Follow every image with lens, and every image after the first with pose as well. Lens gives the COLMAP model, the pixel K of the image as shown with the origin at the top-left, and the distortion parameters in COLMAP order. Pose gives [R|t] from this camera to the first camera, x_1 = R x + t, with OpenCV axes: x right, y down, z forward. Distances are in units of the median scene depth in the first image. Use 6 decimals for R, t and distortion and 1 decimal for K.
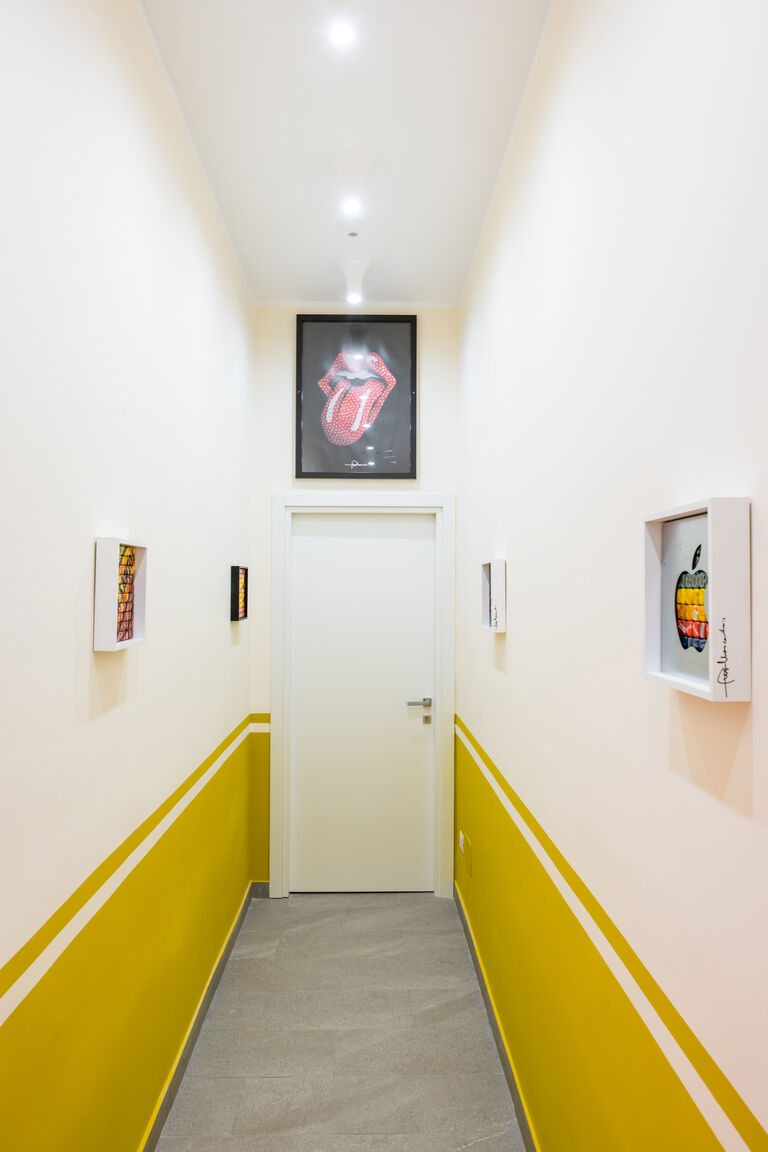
lens RADIAL K [[794.3, 0, 393.1], [0, 794.3, 572.7], [0, 0, 1]] dist [-0.016805, -0.000312]
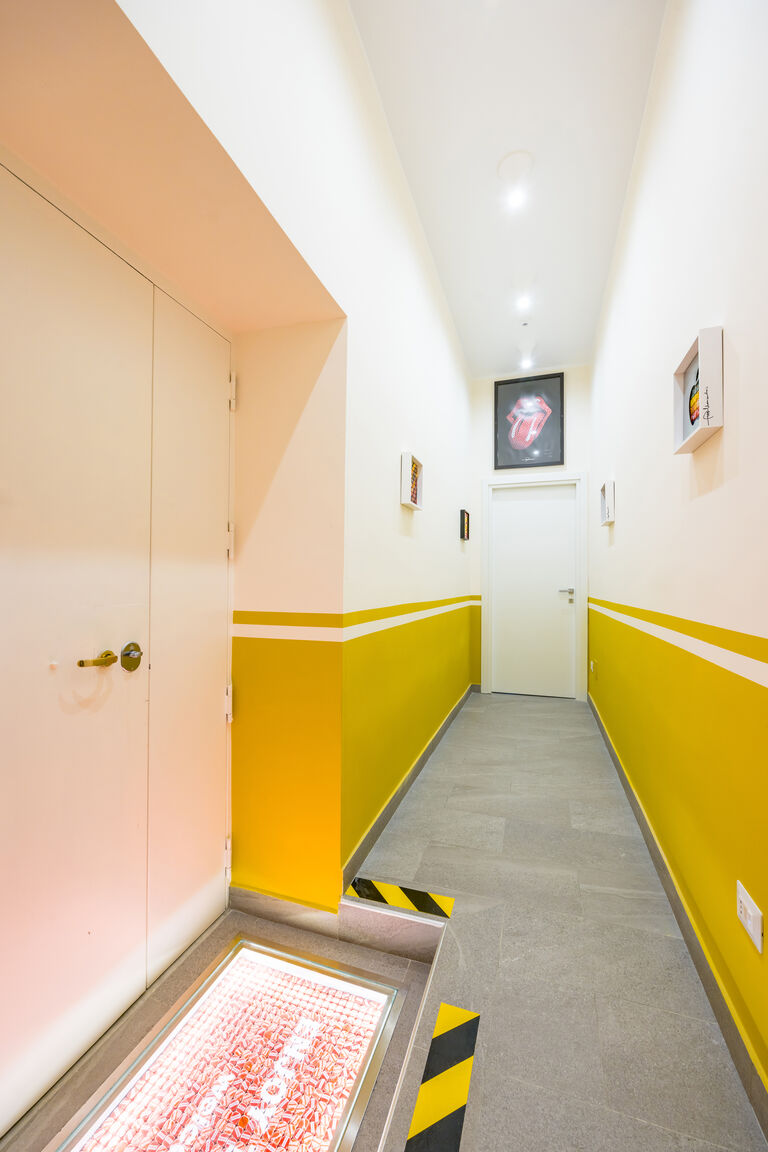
lens RADIAL K [[450.5, 0, 388.6], [0, 450.5, 569.4], [0, 0, 1]] dist [0.007481, -0.001855]
pose [[0.937534, -0.003704, -0.347875, 0.012032], [0.004020, 0.999992, 0.000187, 0.116039], [0.347872, -0.001574, 0.937541, -0.082885]]
